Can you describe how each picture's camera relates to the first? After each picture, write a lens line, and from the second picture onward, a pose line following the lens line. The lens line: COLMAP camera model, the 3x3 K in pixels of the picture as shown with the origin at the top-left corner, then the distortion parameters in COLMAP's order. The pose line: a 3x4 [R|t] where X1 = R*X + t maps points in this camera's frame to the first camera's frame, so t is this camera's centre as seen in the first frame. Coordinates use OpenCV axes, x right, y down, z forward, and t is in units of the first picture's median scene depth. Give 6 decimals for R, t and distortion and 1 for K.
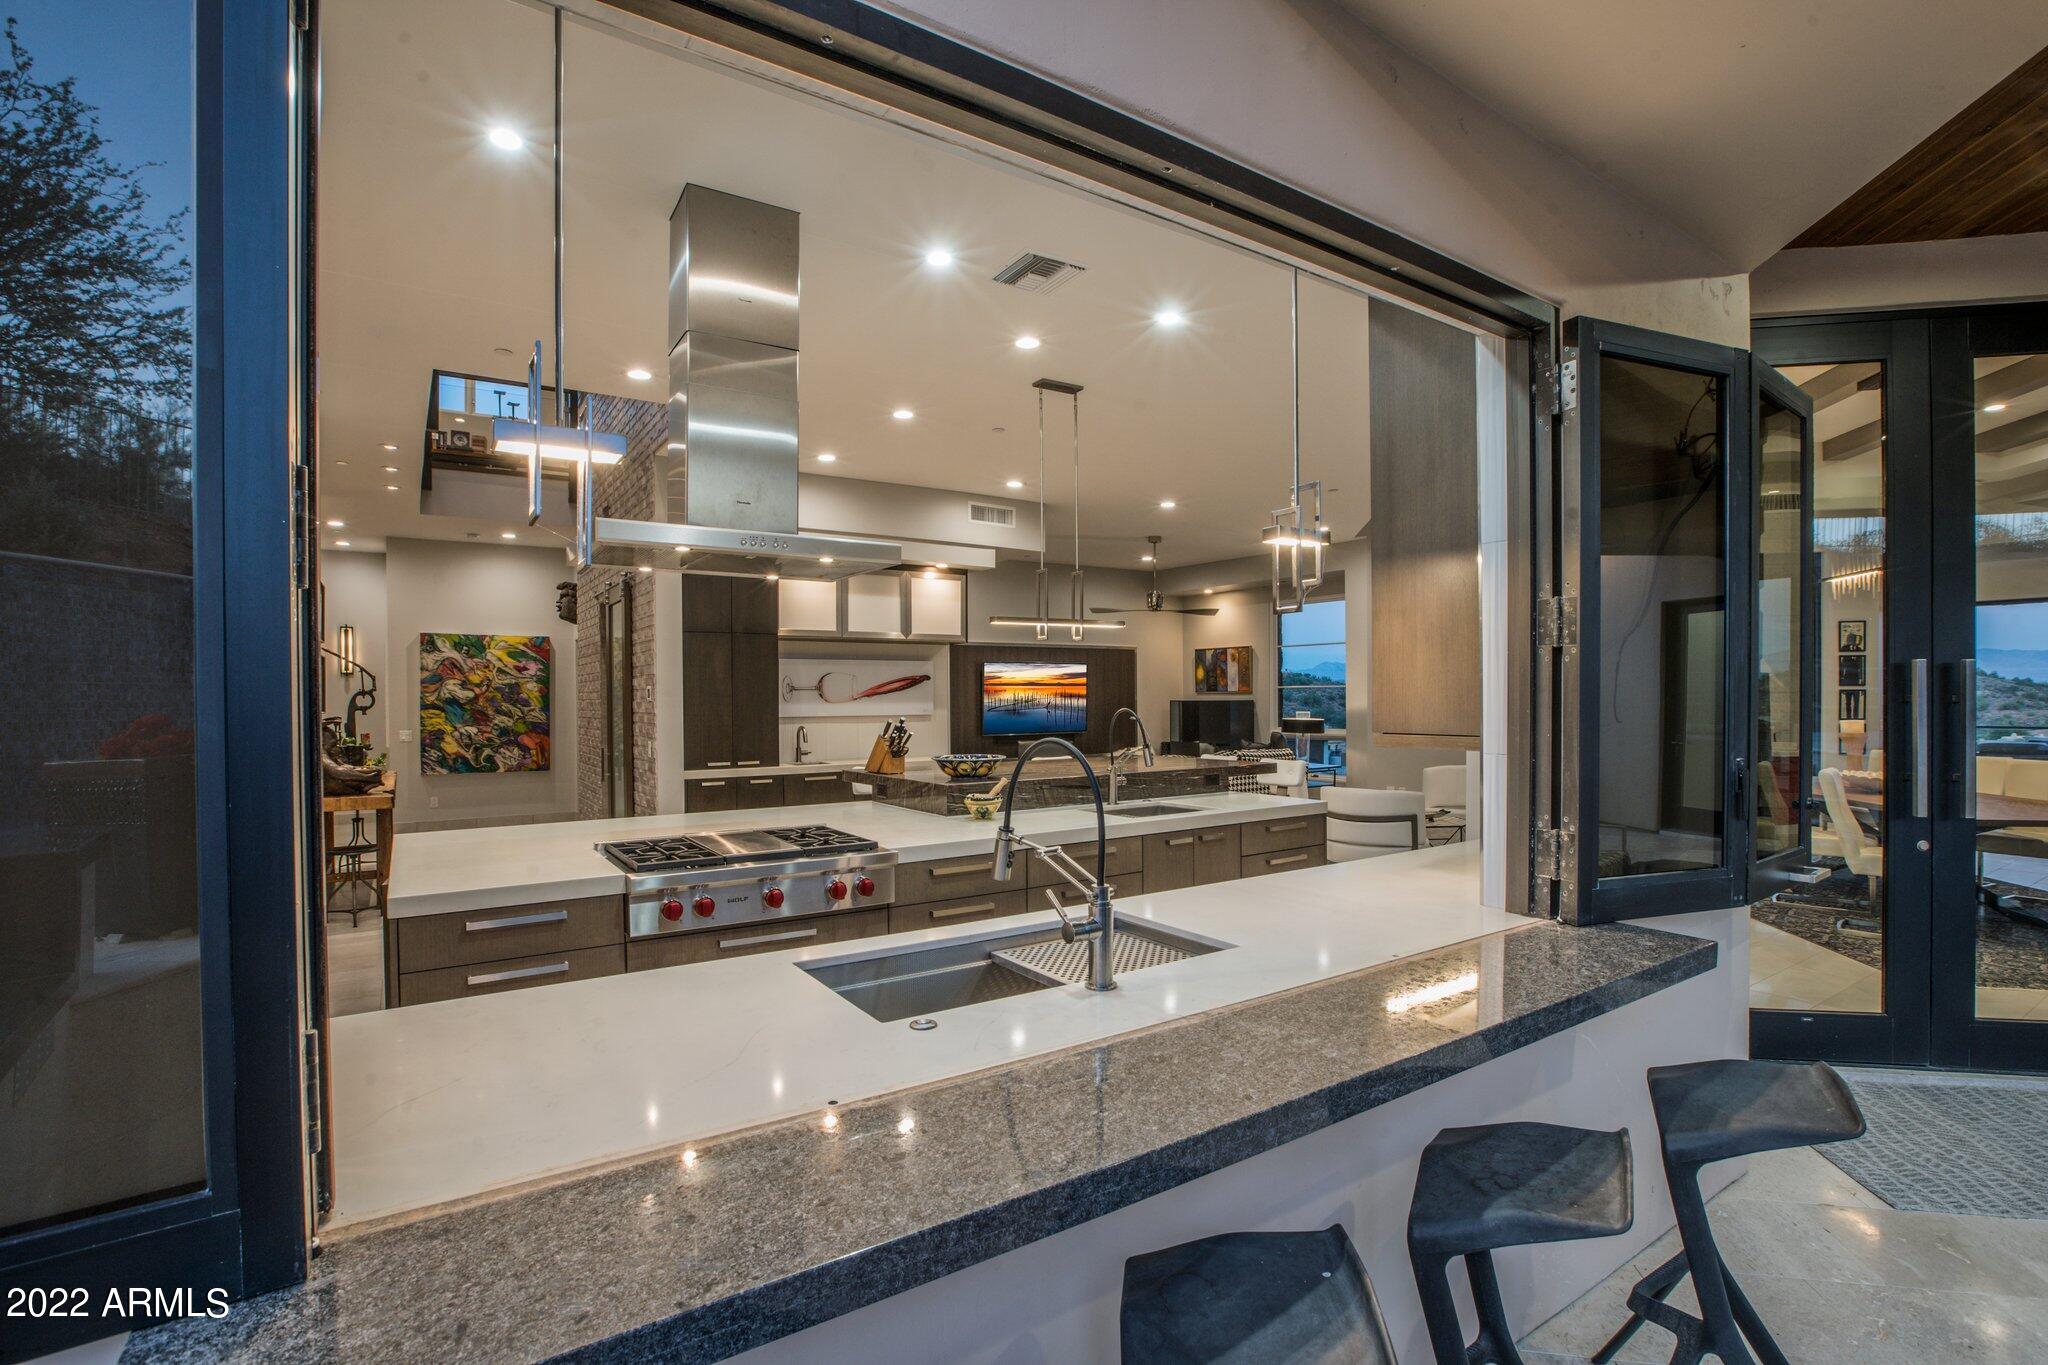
lens RADIAL K [[958.8, 0, 1034.0], [0, 958.8, 692.0], [0, 0, 1]] dist [-0.065742, 0.035212]
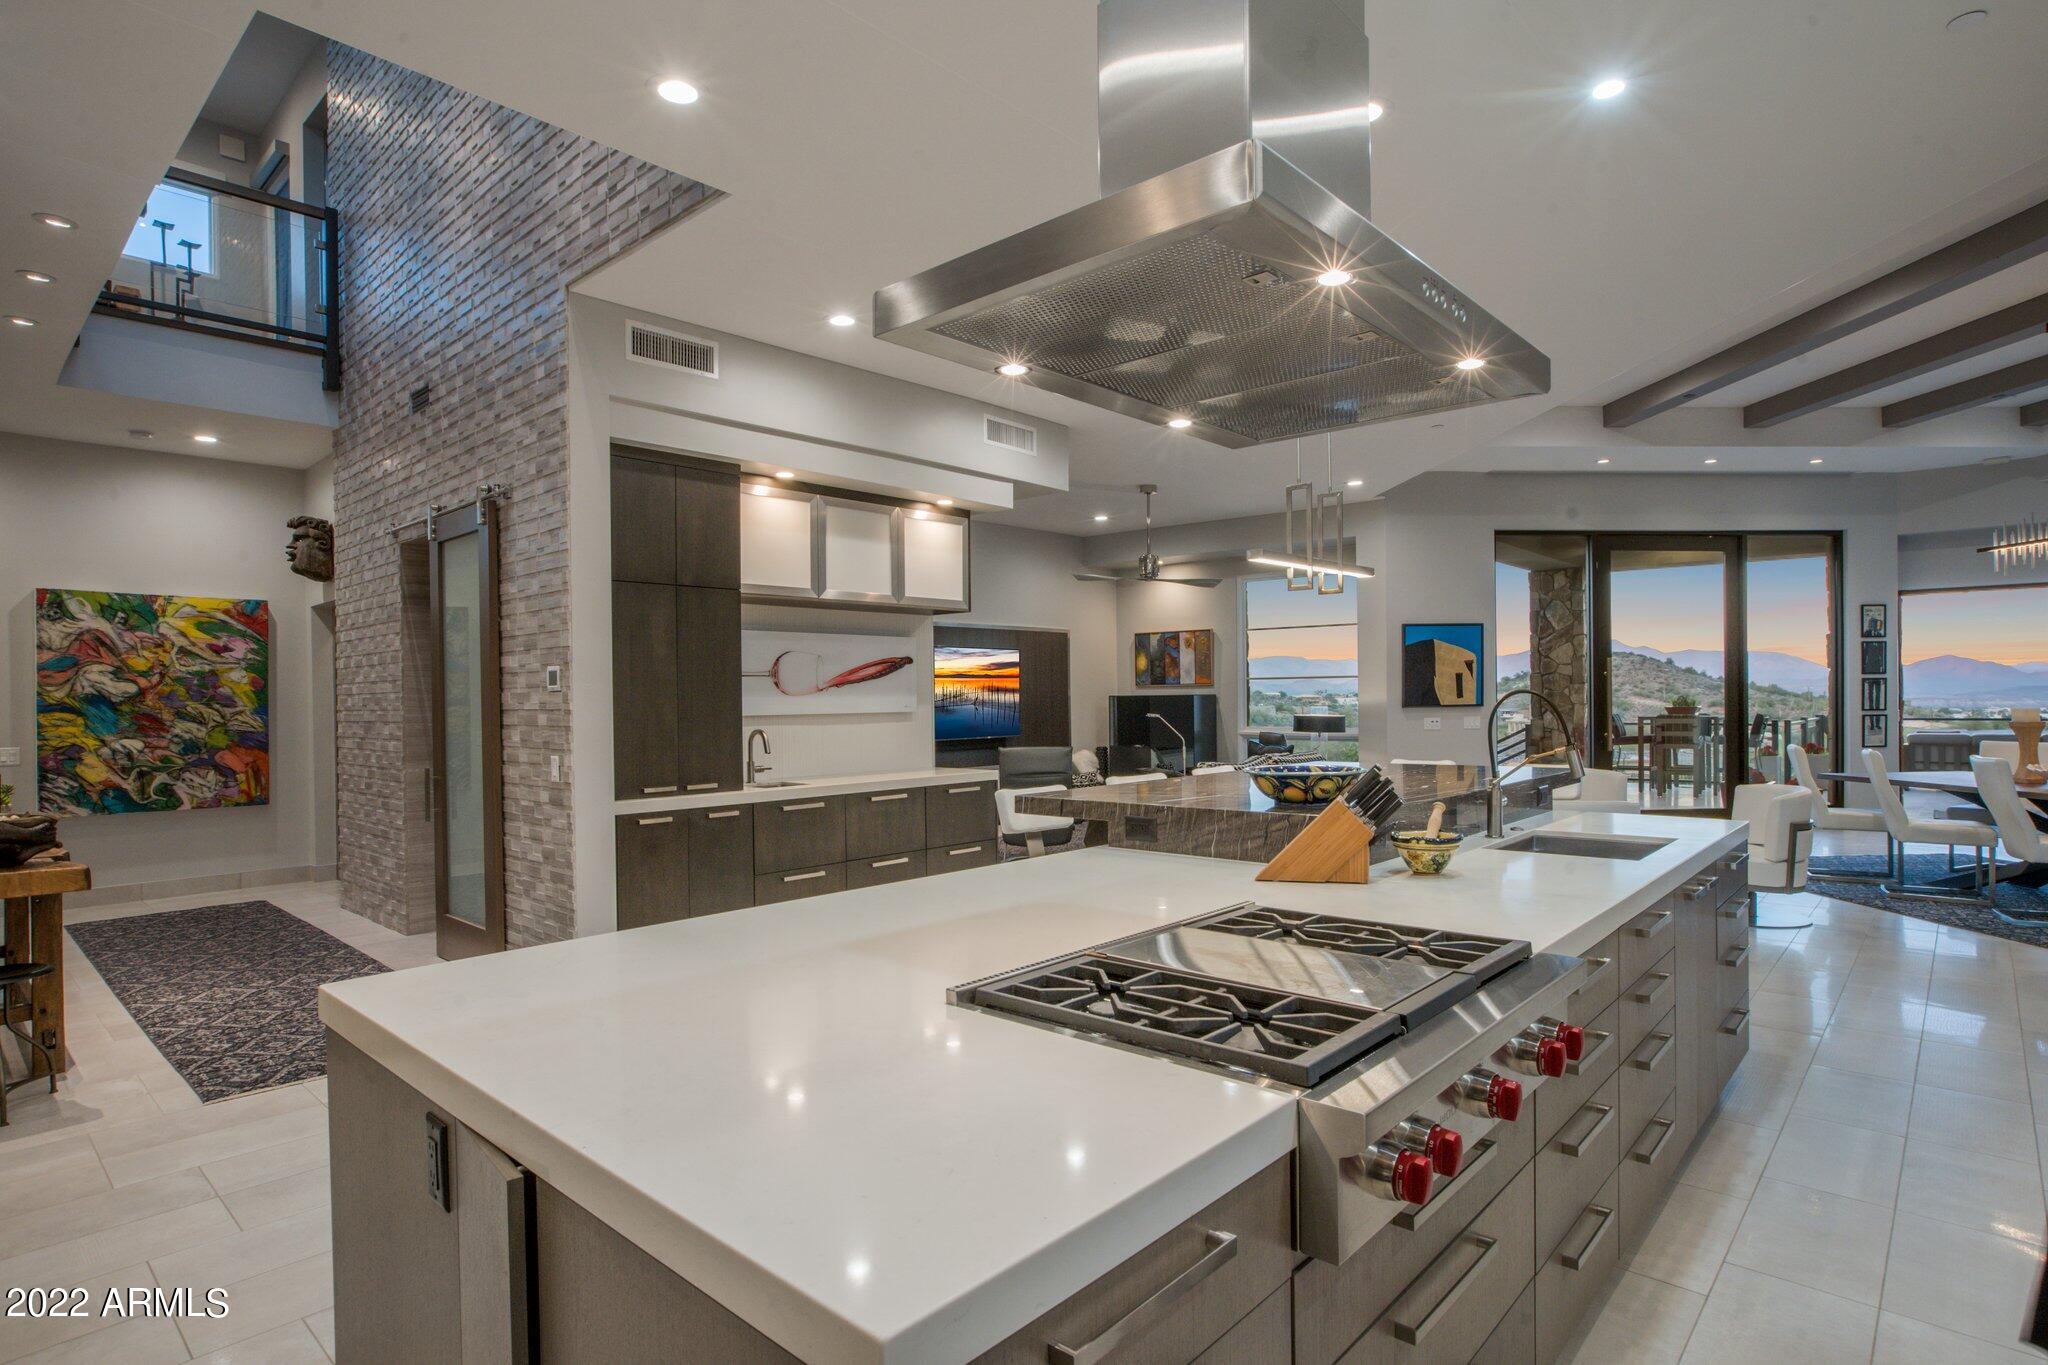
lens RADIAL K [[1065.4, 0, 1029.6], [0, 1065.4, 692.9], [0, 0, 1]] dist [-0.052314, 0.031607]
pose [[0.970551, -0.004020, 0.240863, -0.187230], [0.004282, 0.999991, -0.000565, 0.008911], [-0.240858, 0.001580, 0.970559, 0.179698]]
